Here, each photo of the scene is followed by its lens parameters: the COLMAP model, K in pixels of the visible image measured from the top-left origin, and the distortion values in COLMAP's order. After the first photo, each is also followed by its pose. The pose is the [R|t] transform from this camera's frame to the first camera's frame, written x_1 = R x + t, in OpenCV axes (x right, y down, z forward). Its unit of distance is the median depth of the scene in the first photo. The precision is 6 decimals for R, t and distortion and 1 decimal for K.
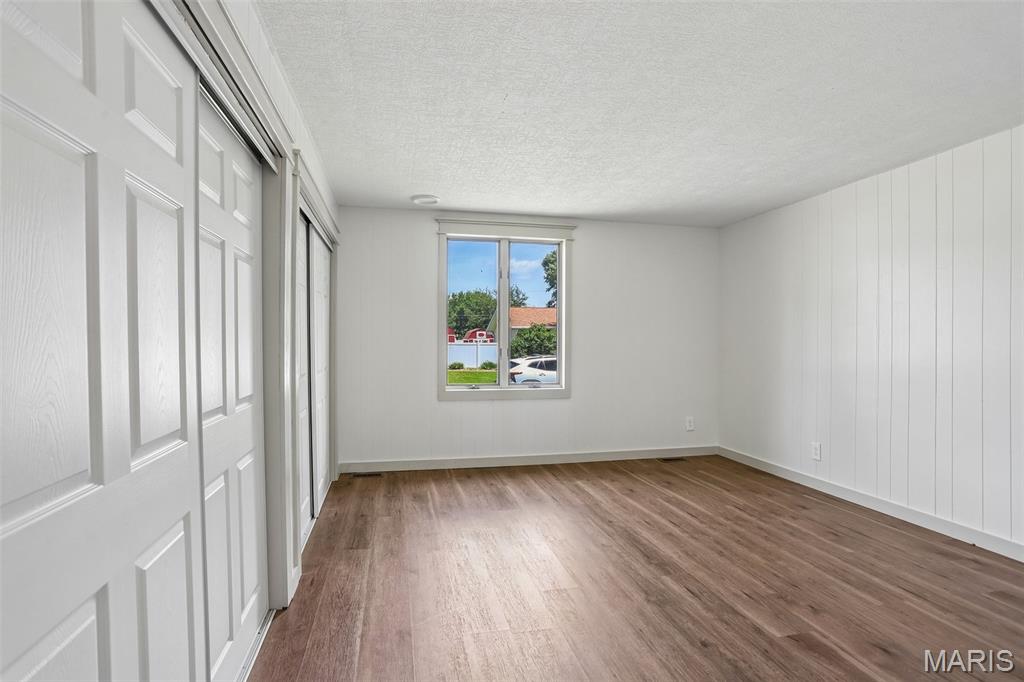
lens RADIAL K [[516.2, 0, 511.9], [0, 516.2, 340.9], [0, 0, 1]] dist [-0.063218, 0.025263]
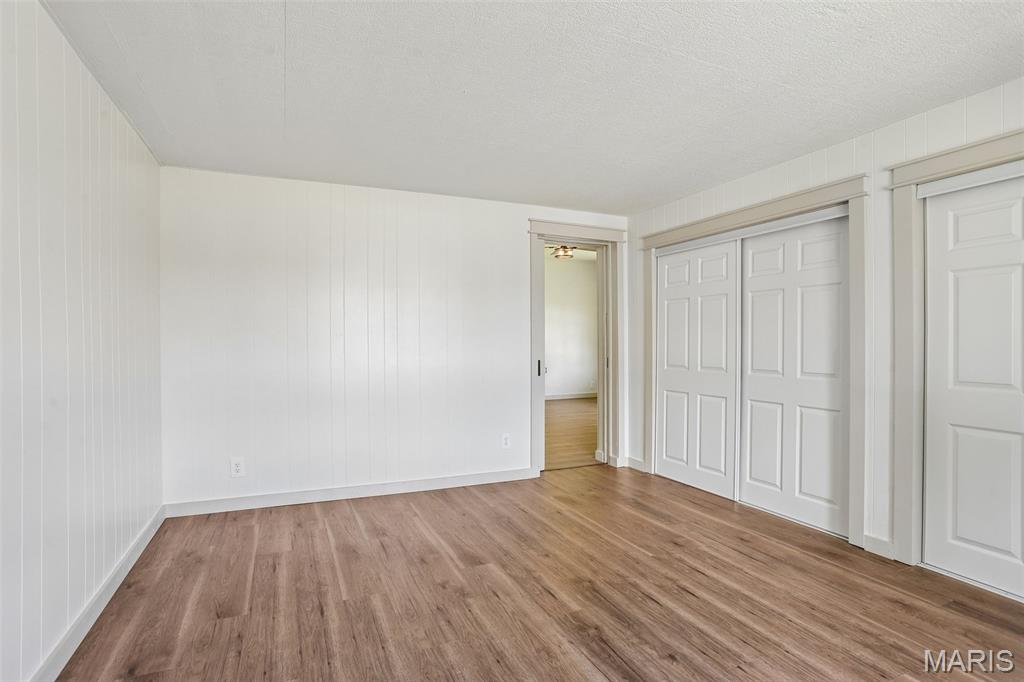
lens RADIAL K [[516.2, 0, 511.7], [0, 516.2, 341.5], [0, 0, 1]] dist [-0.063218, 0.025263]
pose [[-0.981210, 0.005131, -0.192877, 0.634376], [0.003183, 0.999941, 0.010407, -0.010520], [0.192919, 0.009598, -0.981168, 2.007913]]
